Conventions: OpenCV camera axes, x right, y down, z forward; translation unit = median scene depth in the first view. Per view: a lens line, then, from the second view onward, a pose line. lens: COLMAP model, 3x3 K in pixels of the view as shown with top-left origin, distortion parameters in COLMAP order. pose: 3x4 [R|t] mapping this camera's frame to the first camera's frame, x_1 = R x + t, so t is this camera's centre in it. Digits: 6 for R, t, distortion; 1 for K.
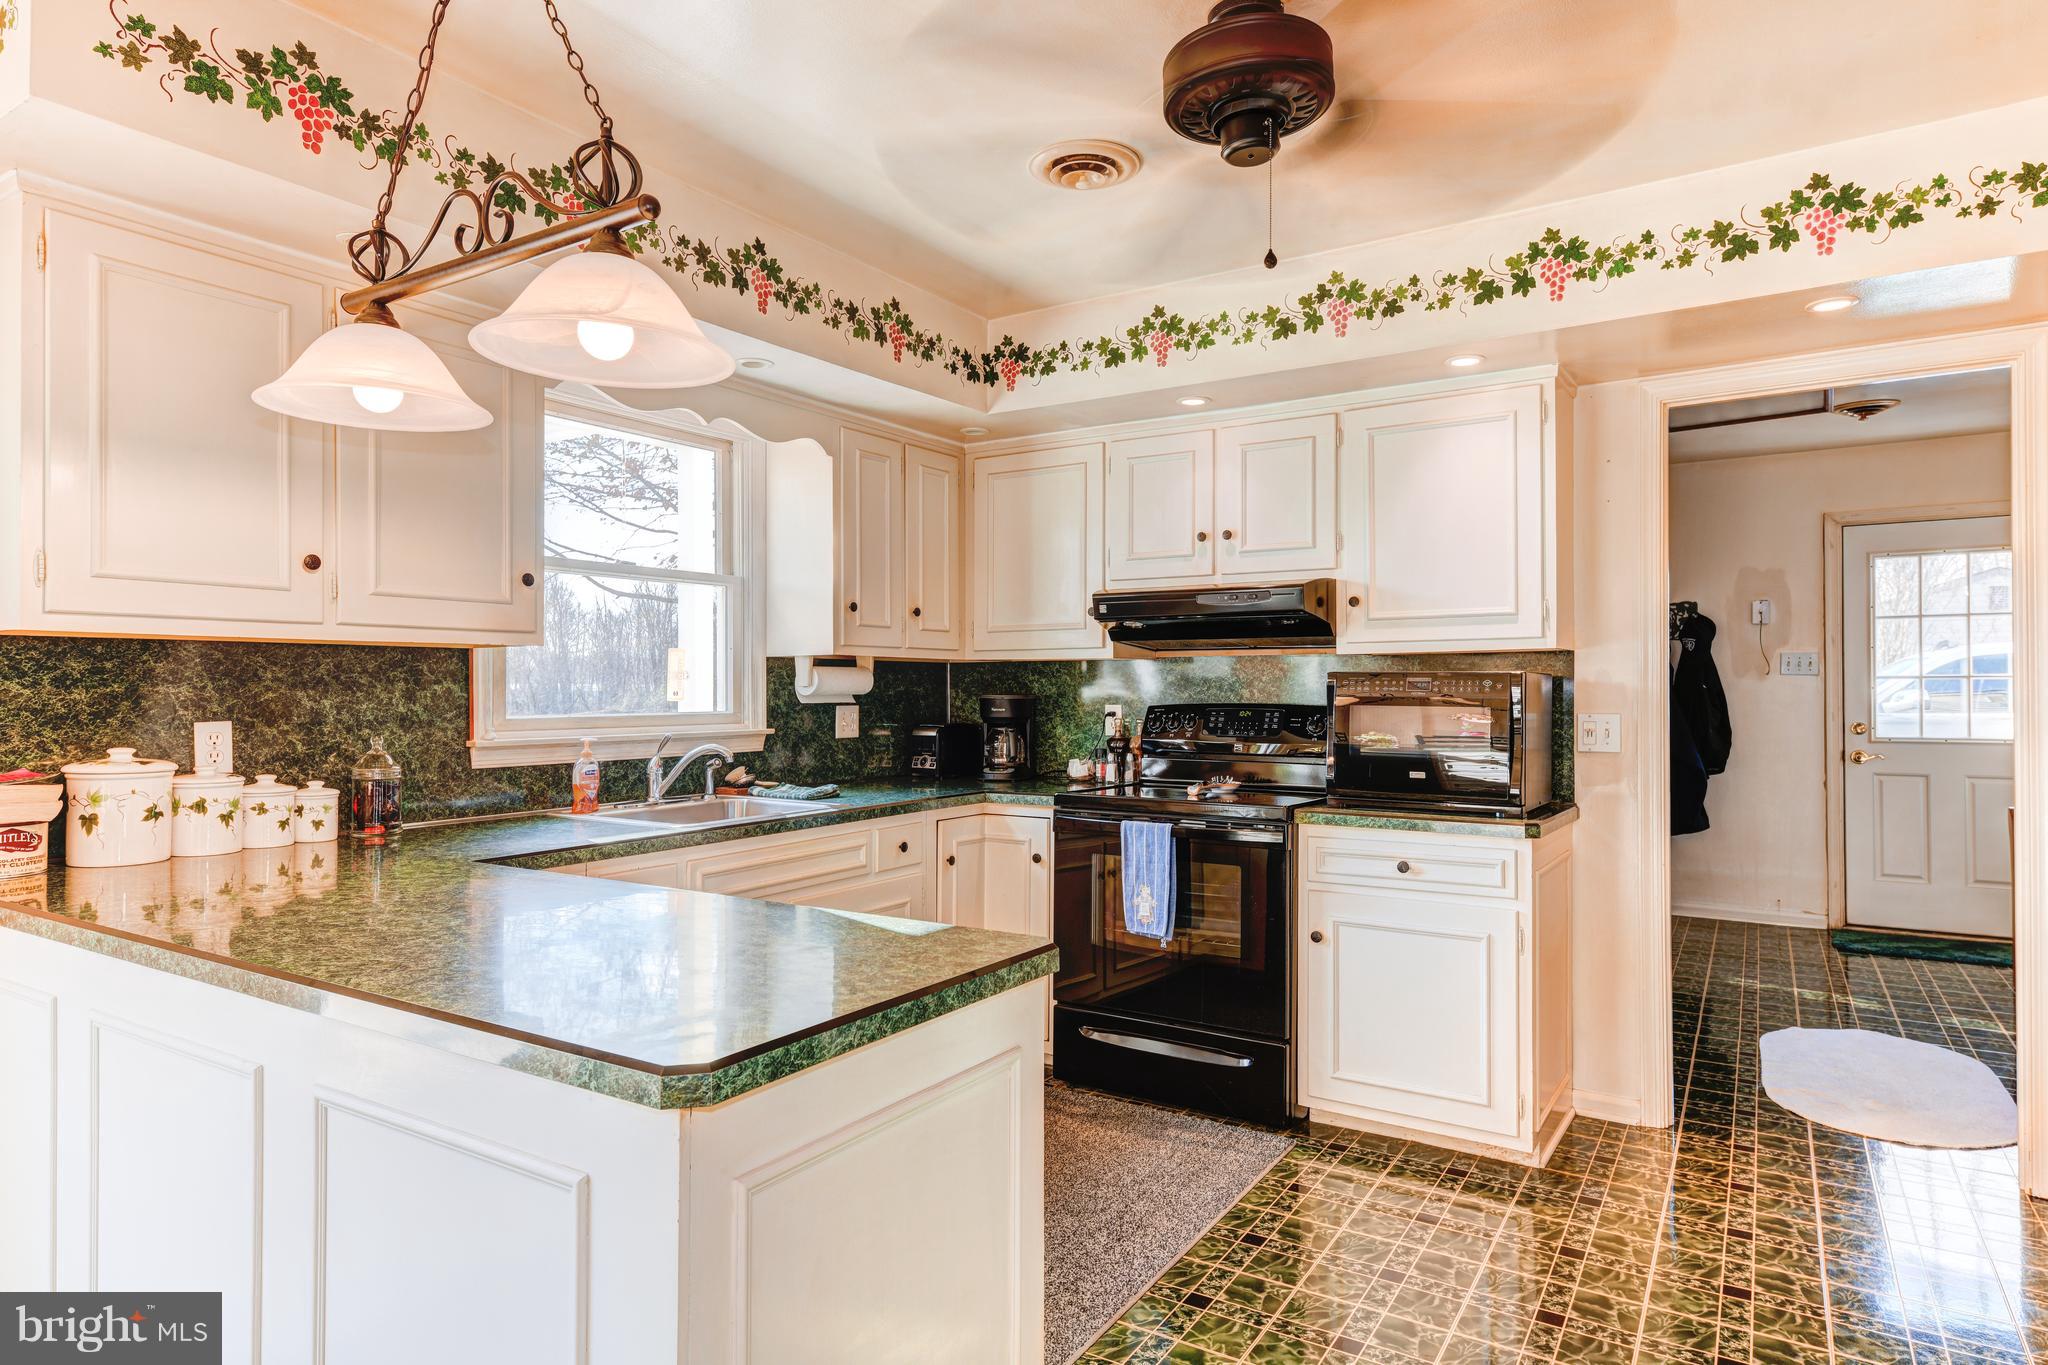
lens RADIAL K [[1228.3, 0, 1028.8], [0, 1228.3, 690.8], [0, 0, 1]] dist [0.033628, -0.001698]
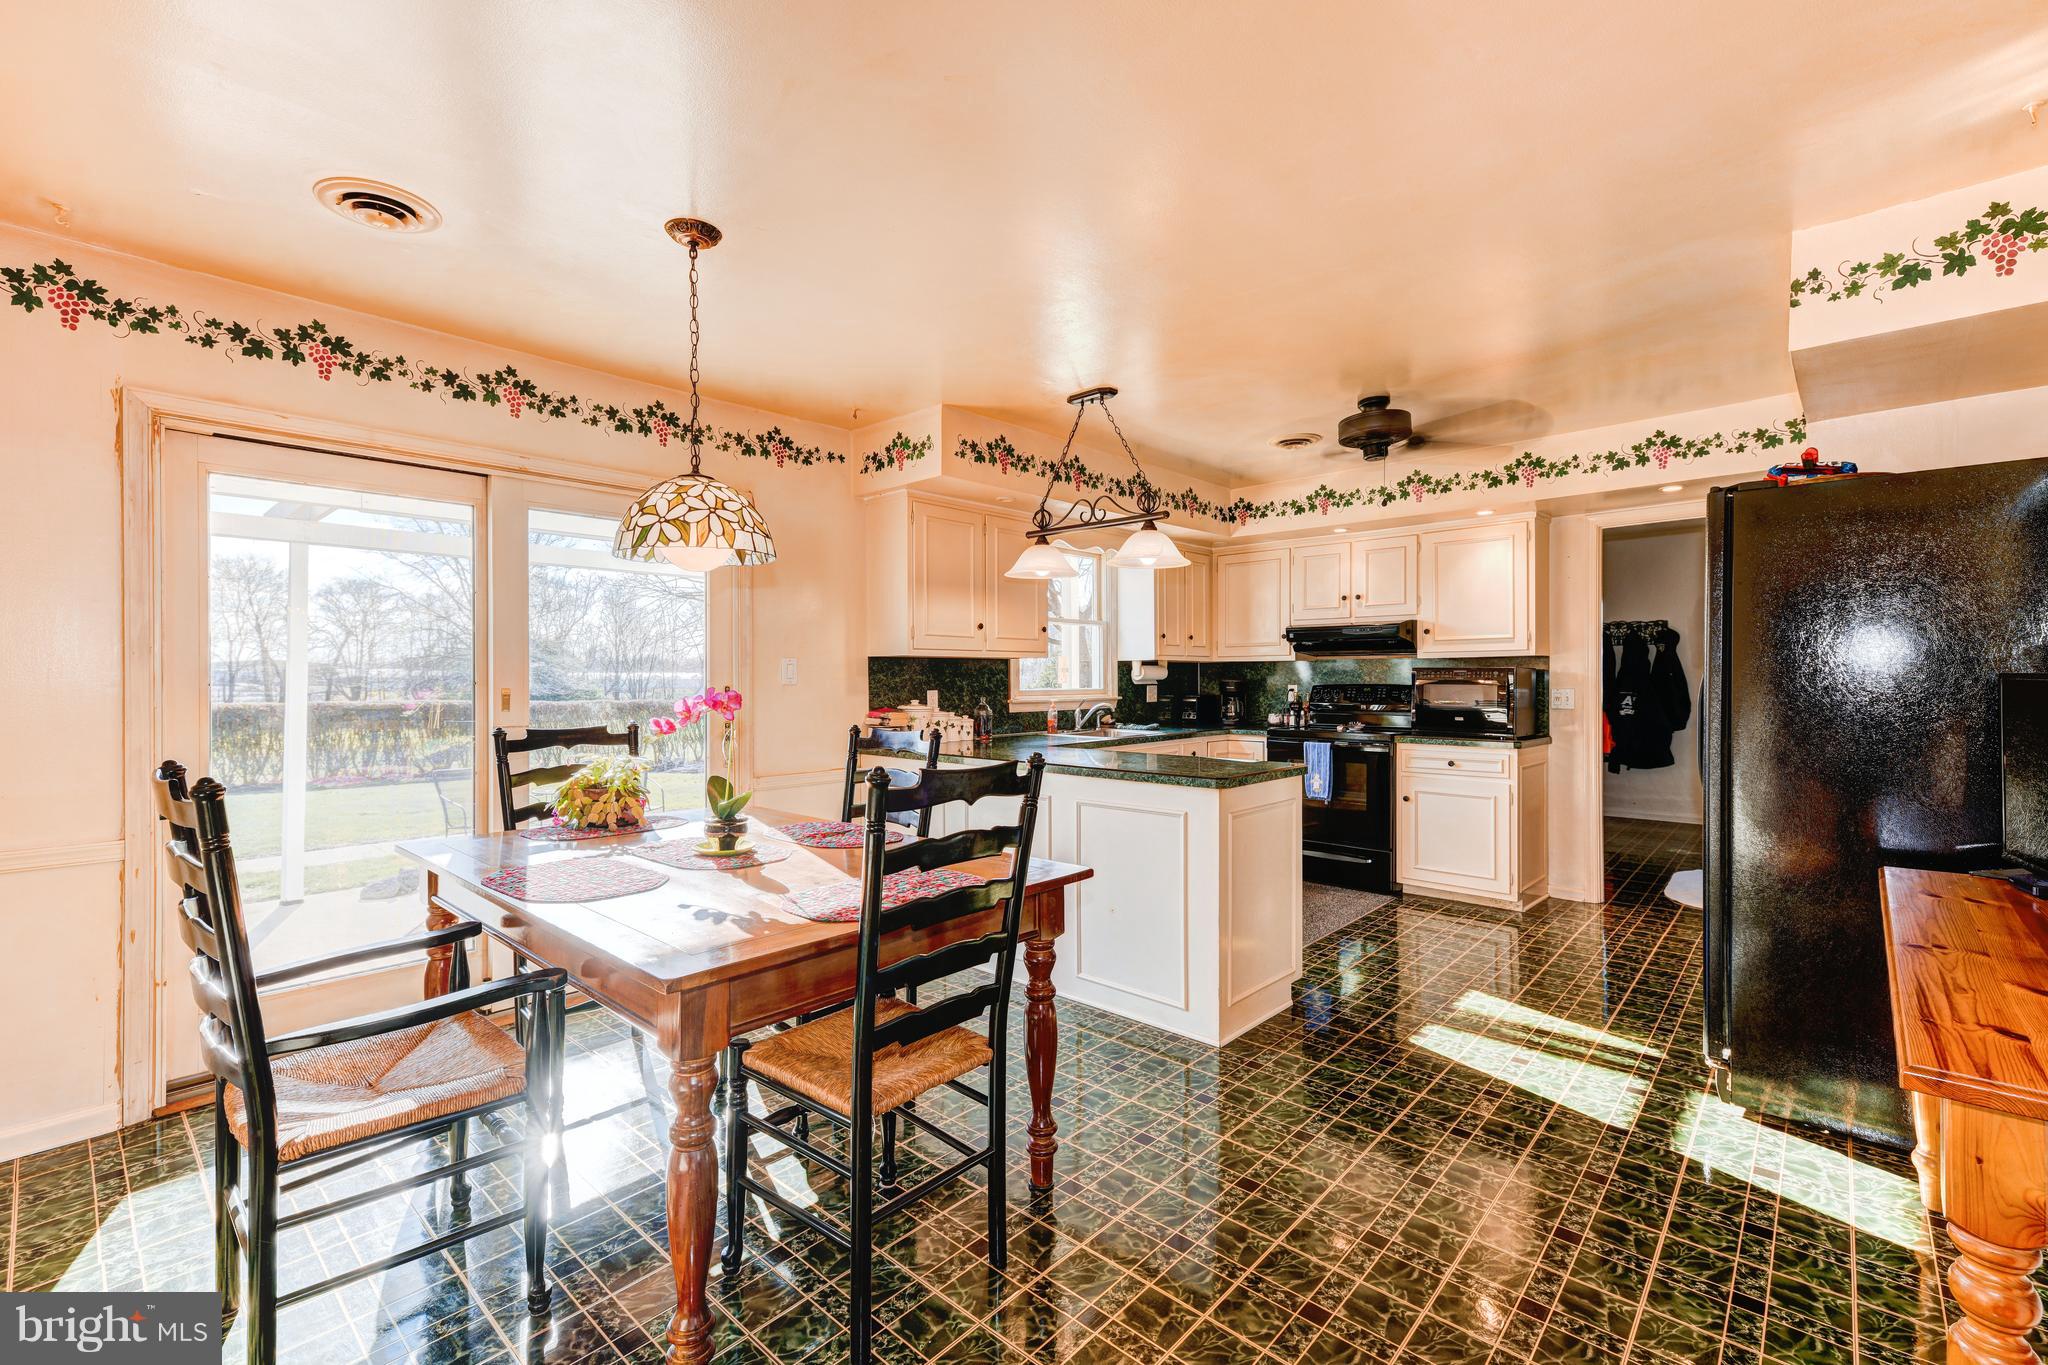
lens RADIAL K [[909.3, 0, 1043.3], [0, 909.3, 686.3], [0, 0, 1]] dist [0.041687, 0.001088]
pose [[0.988407, -0.000580, -0.151827, -0.117973], [0.001829, 0.999966, 0.008088, 0.001581], [0.151817, -0.008272, 0.988374, -0.536599]]
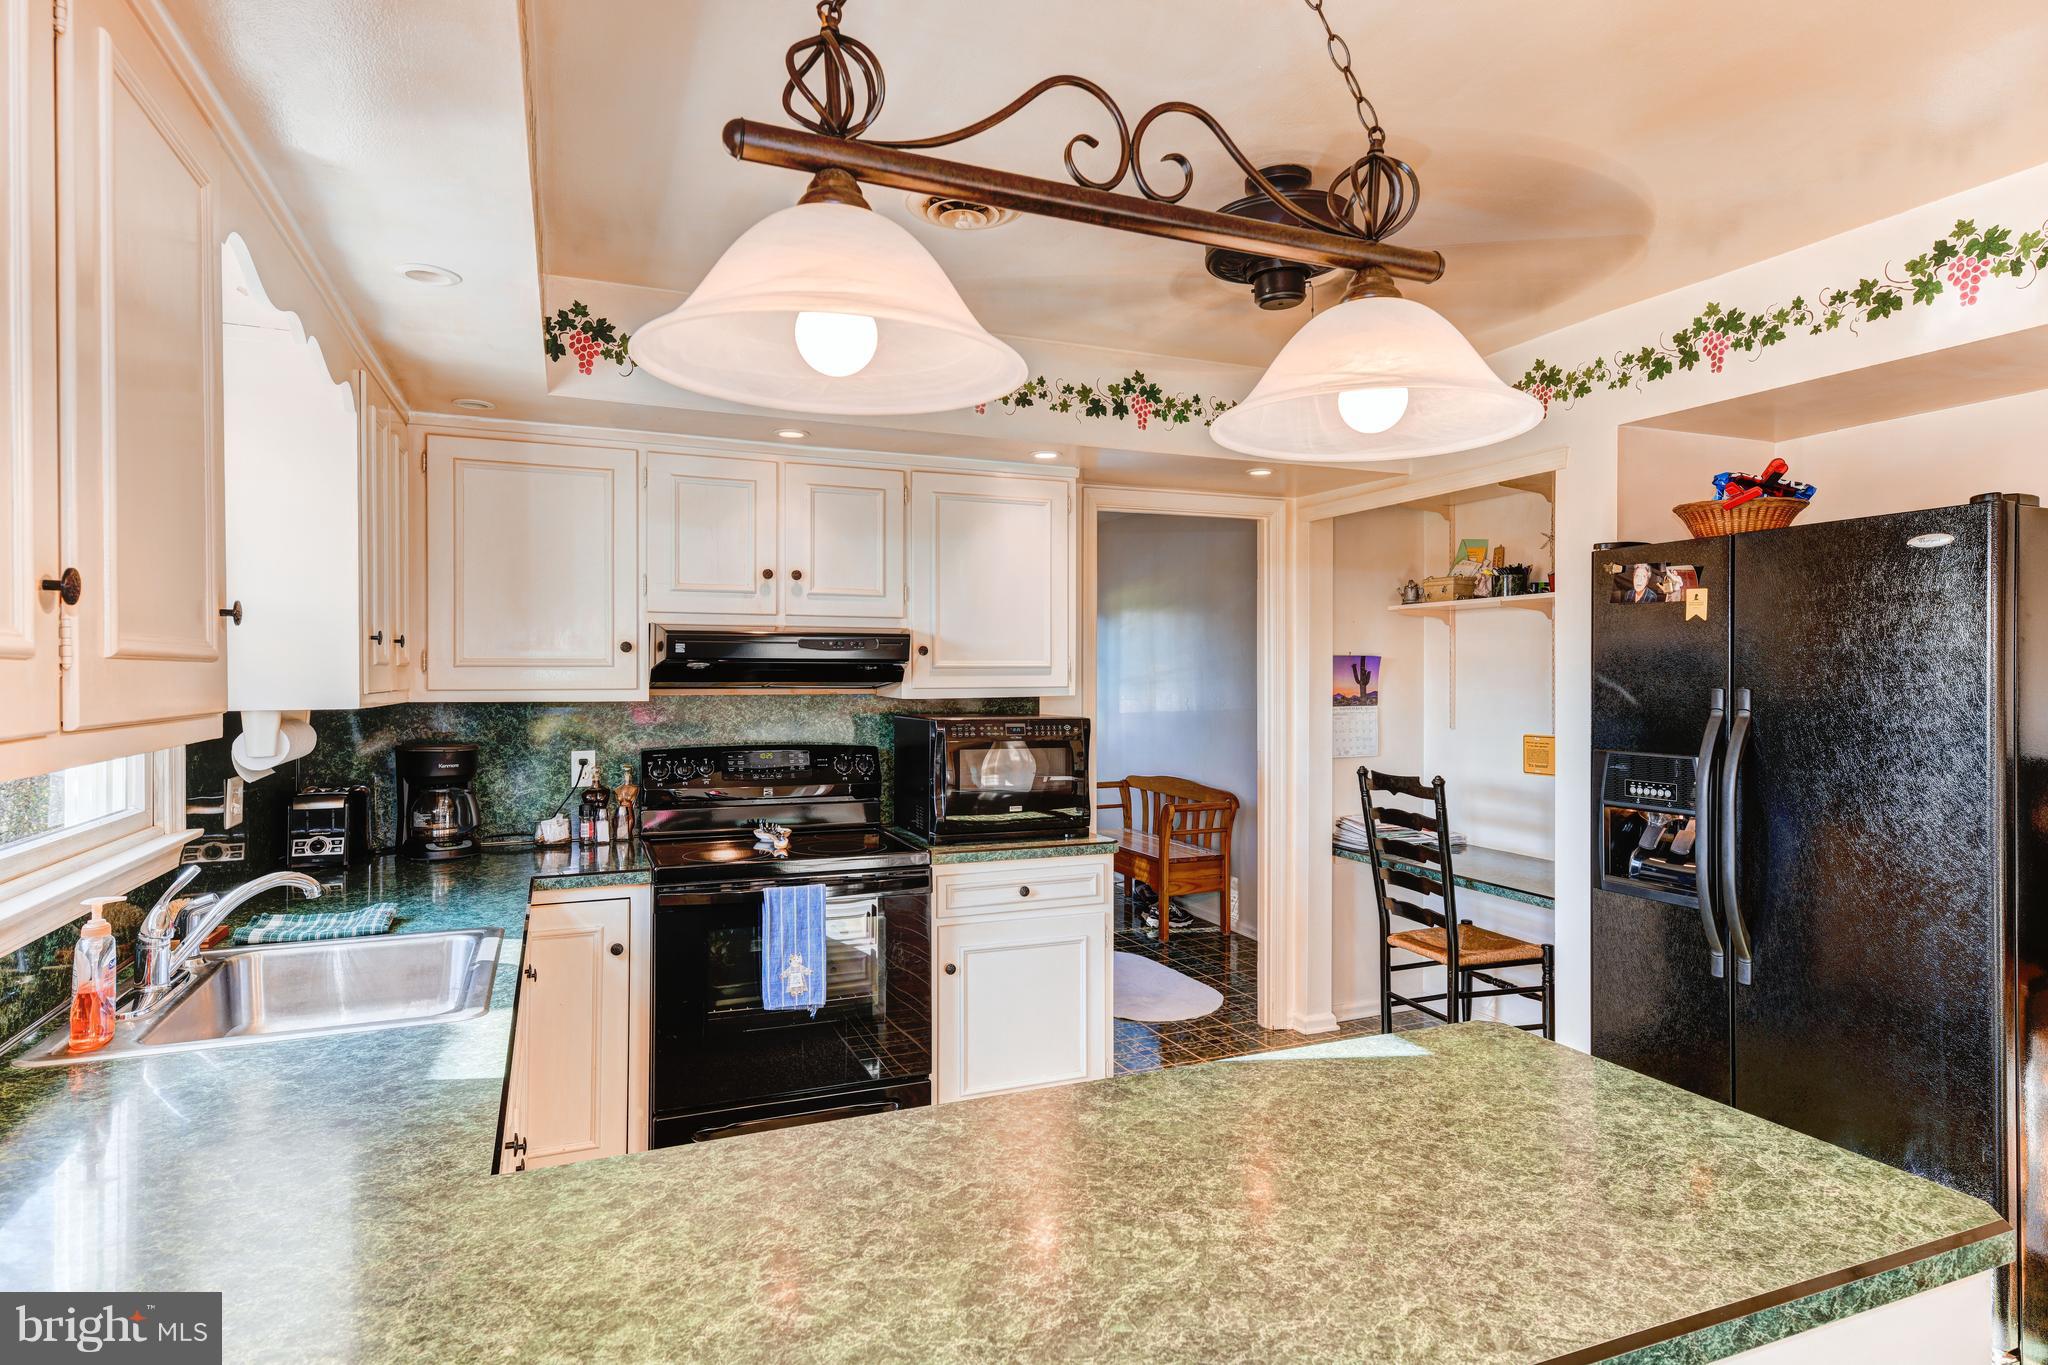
lens RADIAL K [[1107.1, 0, 1081.1], [0, 1107.1, 684.0], [0, 0, 1]] dist [0.006324, 0.000768]
pose [[0.555030, -0.006233, 0.831807, -0.468394], [-0.002519, 0.999955, 0.009173, -0.052784], [-0.831827, -0.007187, 0.554989, 0.350618]]
